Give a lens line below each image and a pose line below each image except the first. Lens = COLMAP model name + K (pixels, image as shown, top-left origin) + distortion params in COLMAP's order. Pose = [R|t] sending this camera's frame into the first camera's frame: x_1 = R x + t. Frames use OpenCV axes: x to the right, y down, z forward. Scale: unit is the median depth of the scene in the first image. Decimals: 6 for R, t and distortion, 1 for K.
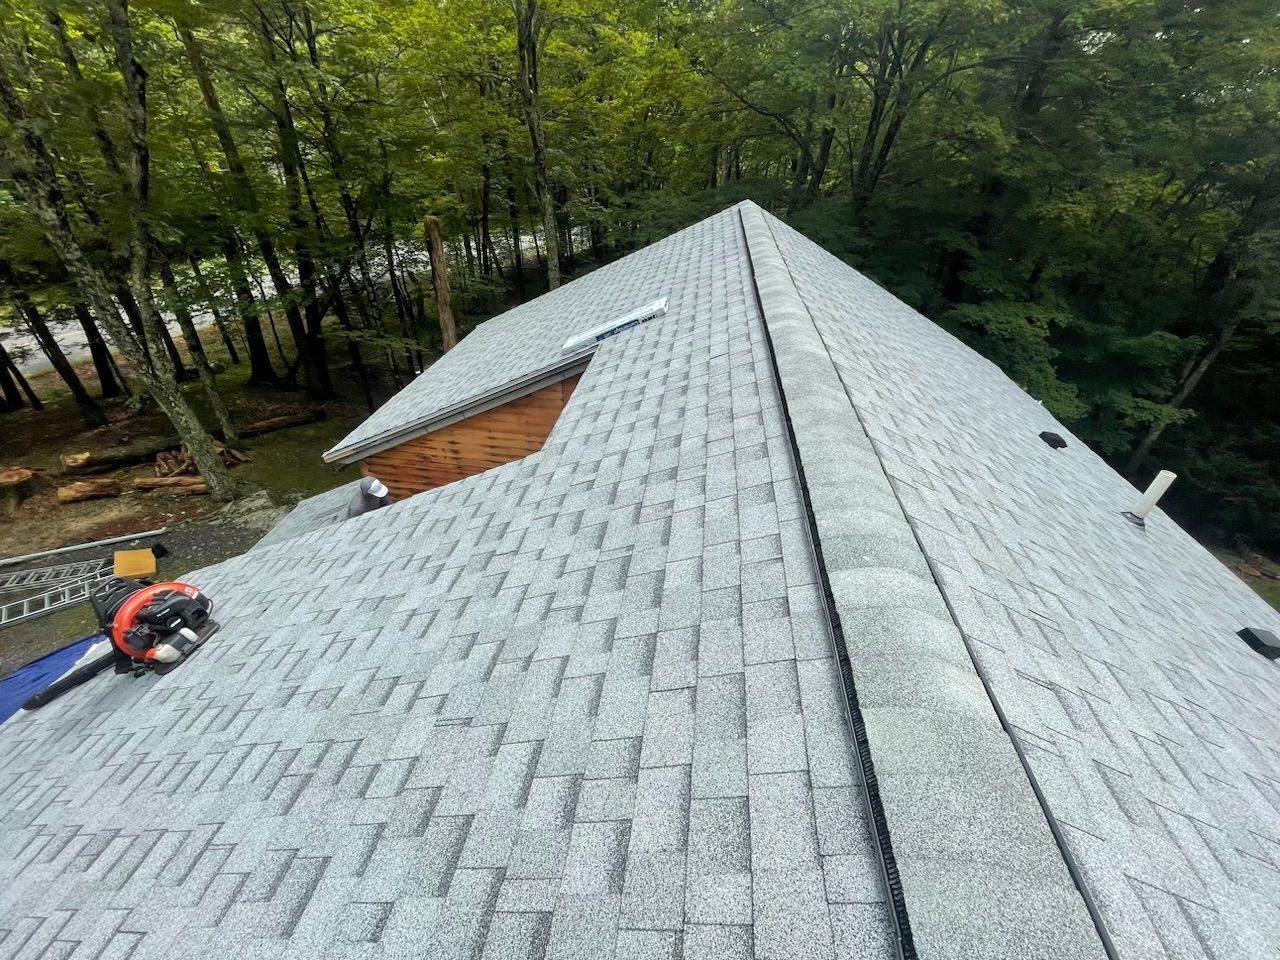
lens RADIAL K [[518.8, 0, 640.6], [0, 518.8, 478.9], [0, 0, 1]] dist [-0.003529, 0.000164]
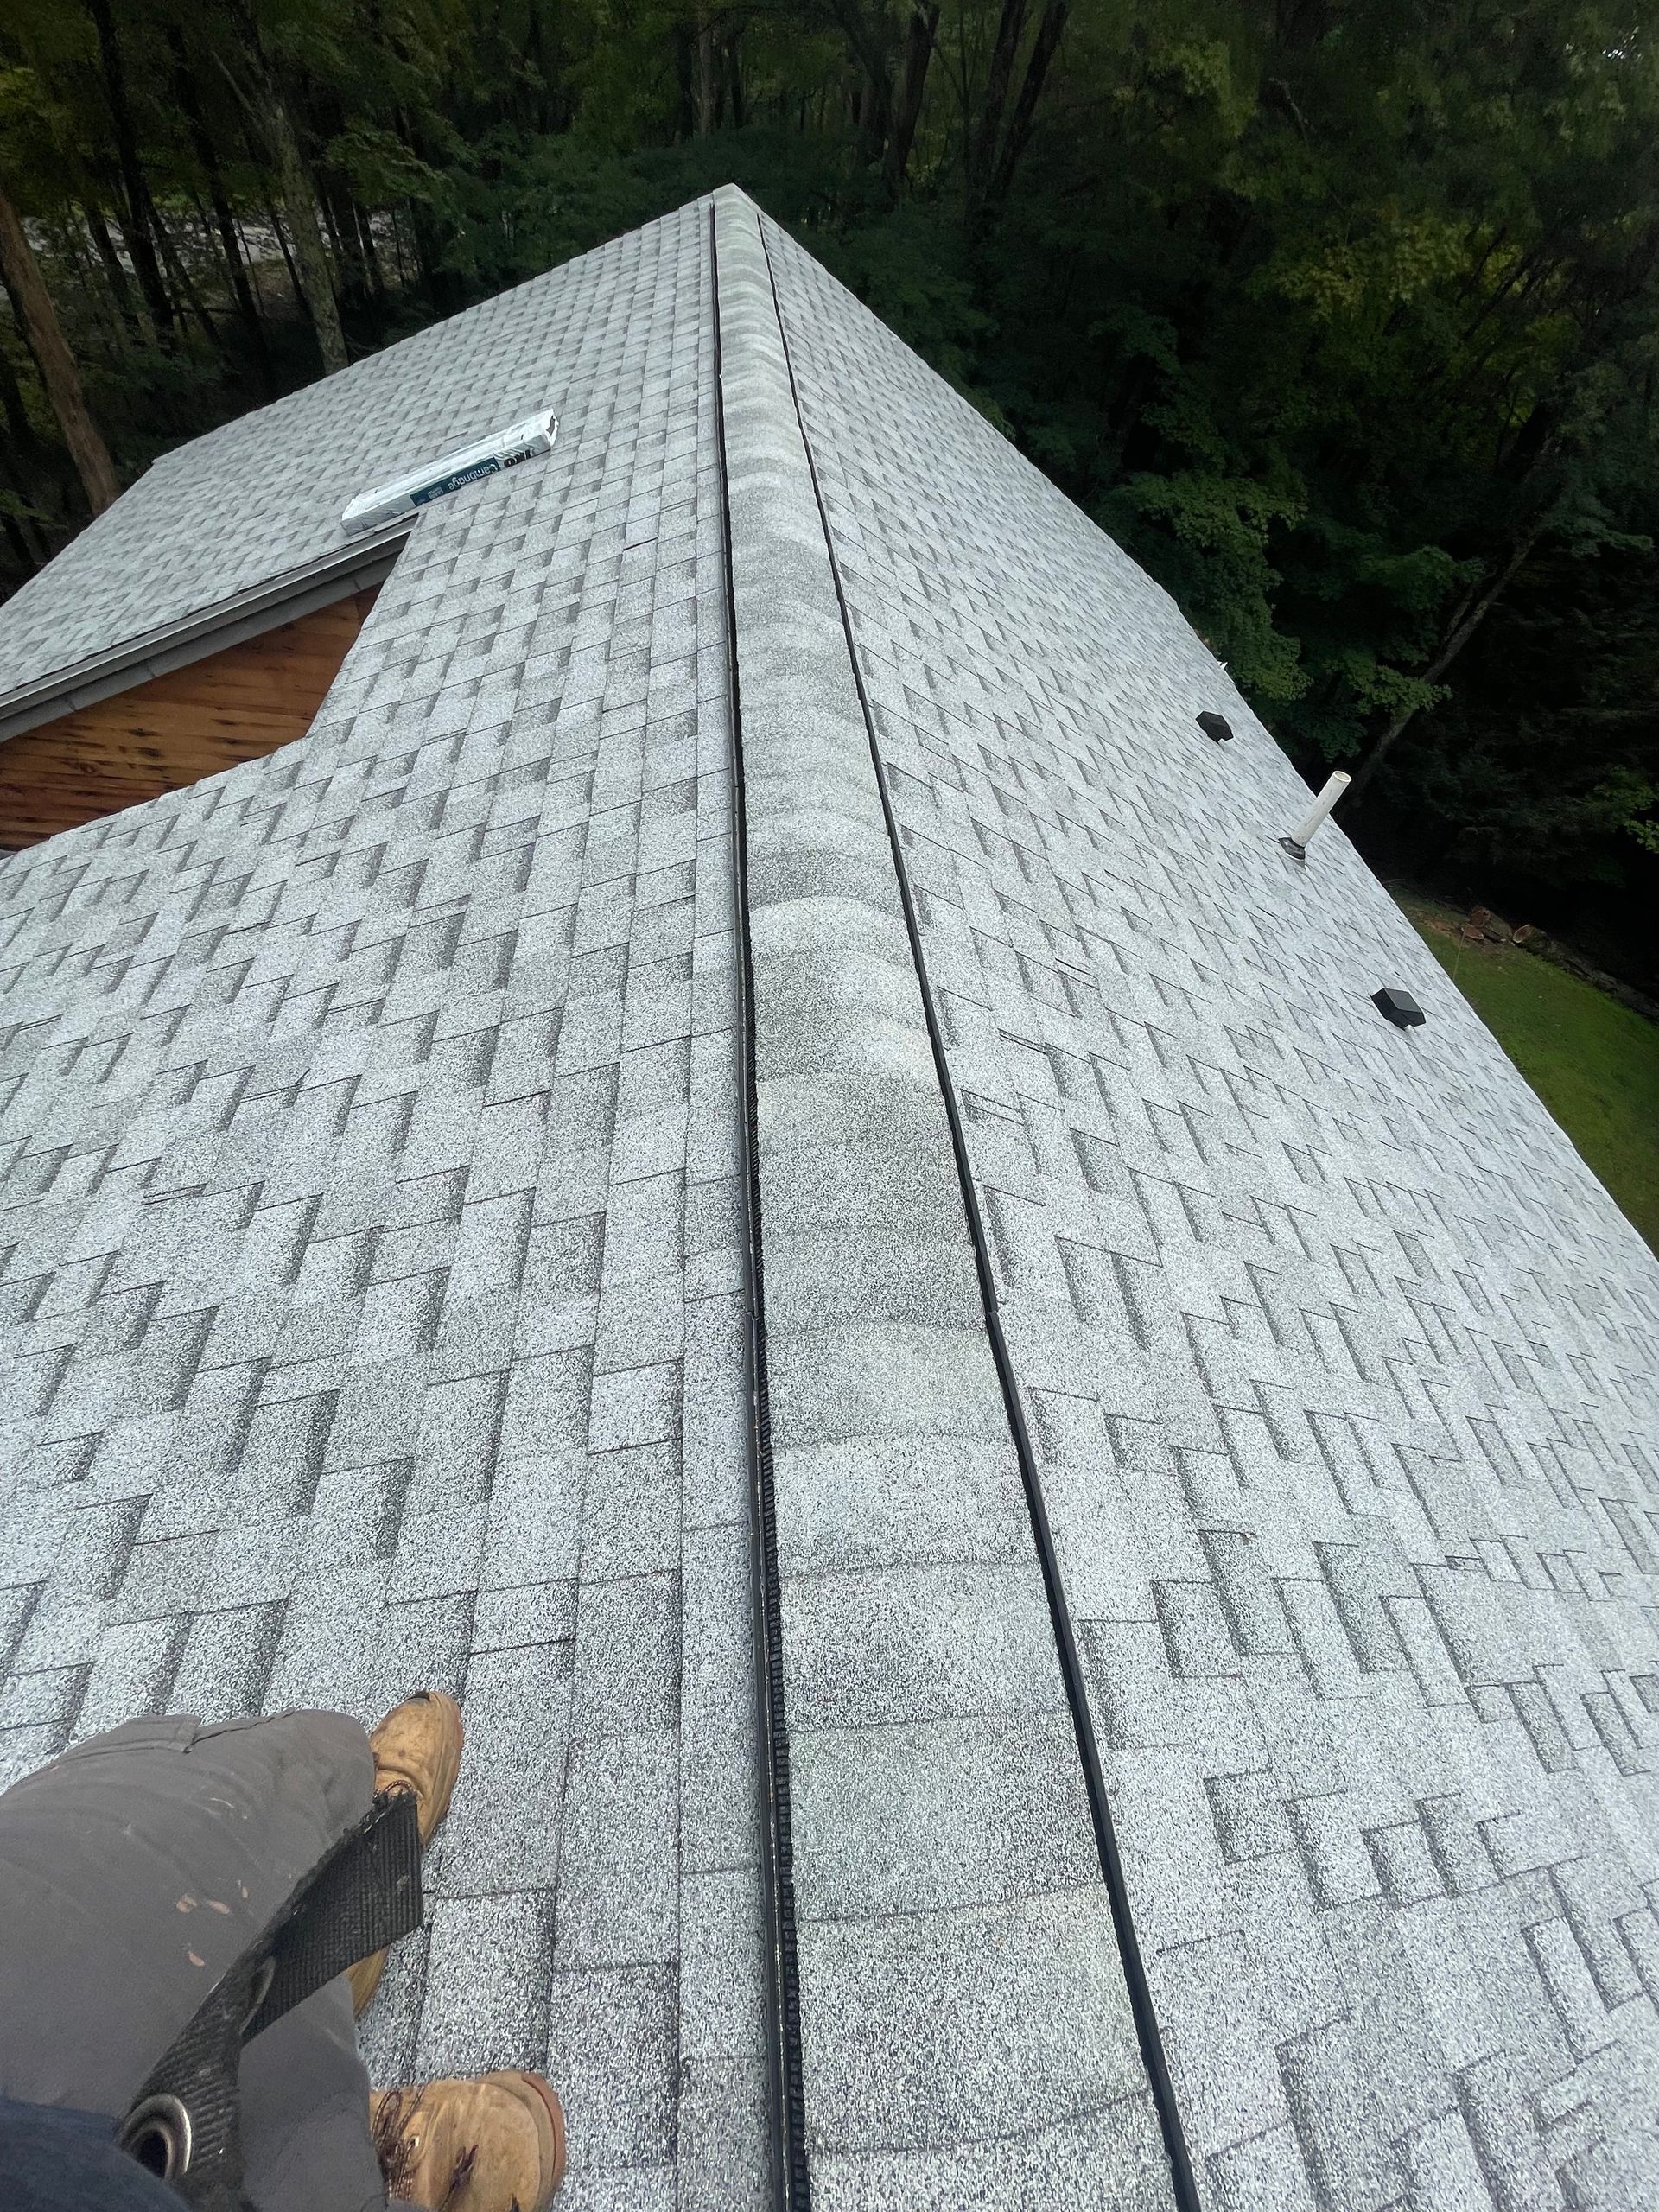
lens RADIAL K [[896.5, 0, 824.3], [0, 896.5, 1106.8], [0, 0, 1]] dist [-0.003529, 0.000164]
pose [[0.970940, -0.092867, 0.220571, 0.113237], [0.020559, 0.950601, 0.309733, 0.043011], [-0.238439, -0.296197, 0.924886, -0.089500]]
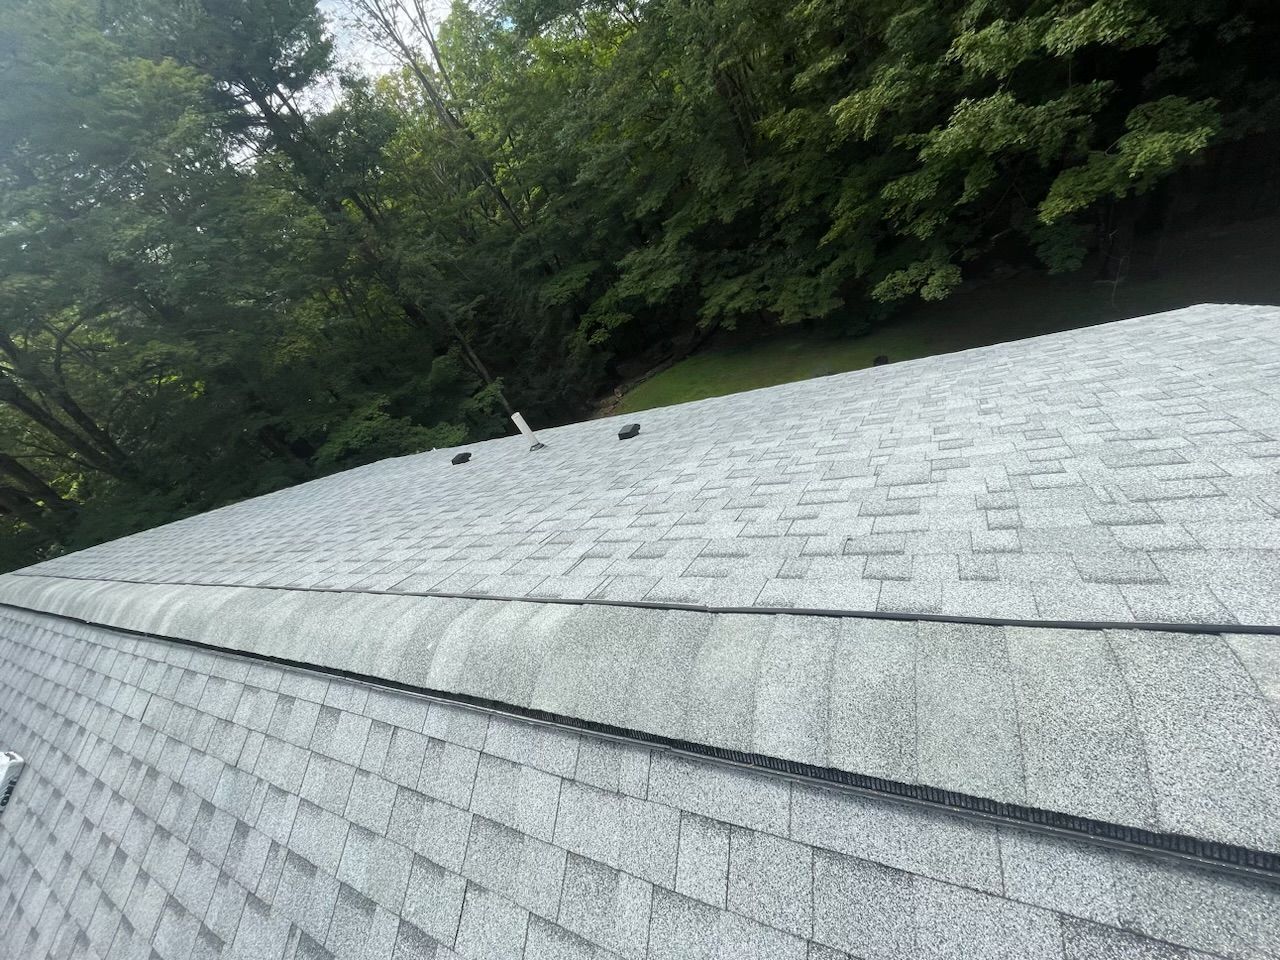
lens RADIAL K [[518.8, 0, 640.6], [0, 518.8, 478.9], [0, 0, 1]] dist [-0.003529, 0.000164]
pose [[0.204424, -0.702215, 0.681986, 0.026702], [0.854279, 0.468137, 0.225955, 0.076944], [-0.477931, 0.536416, 0.695586, -0.077670]]
